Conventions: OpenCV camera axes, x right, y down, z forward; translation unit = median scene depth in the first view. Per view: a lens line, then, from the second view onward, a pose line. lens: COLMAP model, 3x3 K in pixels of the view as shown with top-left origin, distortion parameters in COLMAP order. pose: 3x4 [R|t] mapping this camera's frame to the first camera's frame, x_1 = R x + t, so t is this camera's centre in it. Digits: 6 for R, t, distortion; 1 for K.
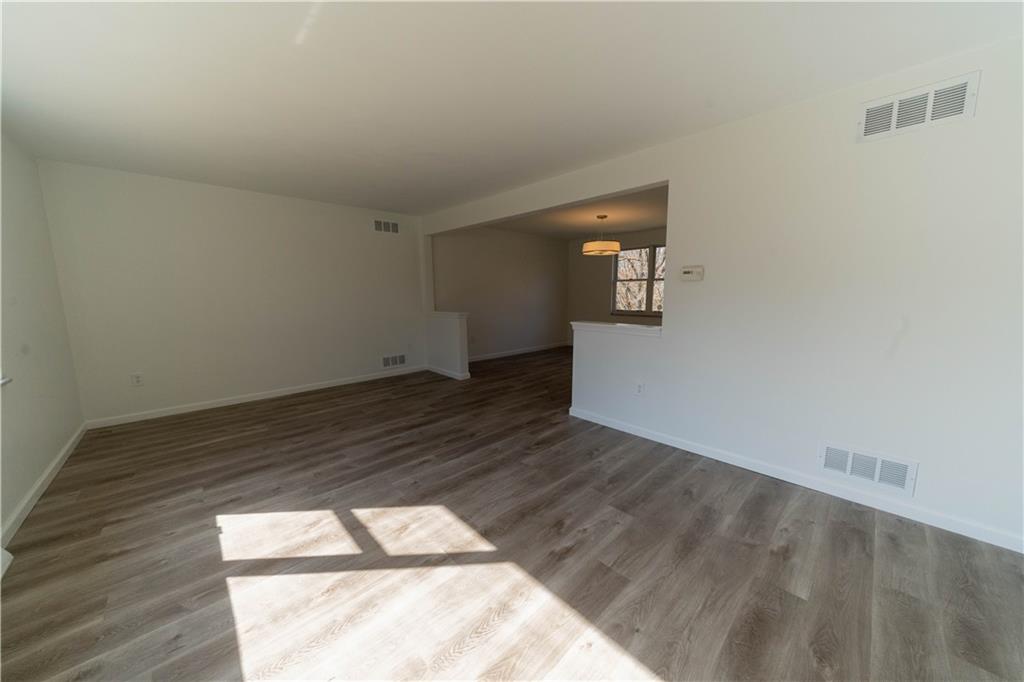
lens RADIAL K [[350.3, 0, 510.6], [0, 350.3, 337.7], [0, 0, 1]] dist [-0.000316, -0.000227]
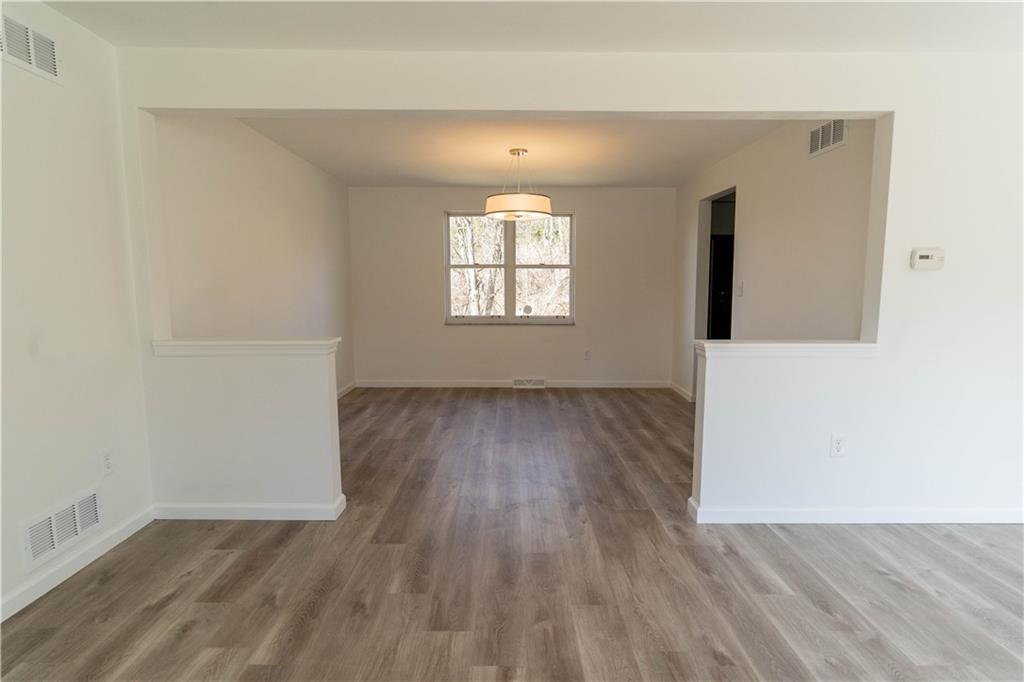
lens RADIAL K [[531.8, 0, 509.8], [0, 531.8, 344.1], [0, 0, 1]] dist [-0.001498, 0.000215]
pose [[0.690959, -0.074373, 0.719058, -0.594593], [0.090113, 0.995796, 0.016405, -0.084126], [-0.717256, 0.053461, 0.694756, 0.670867]]
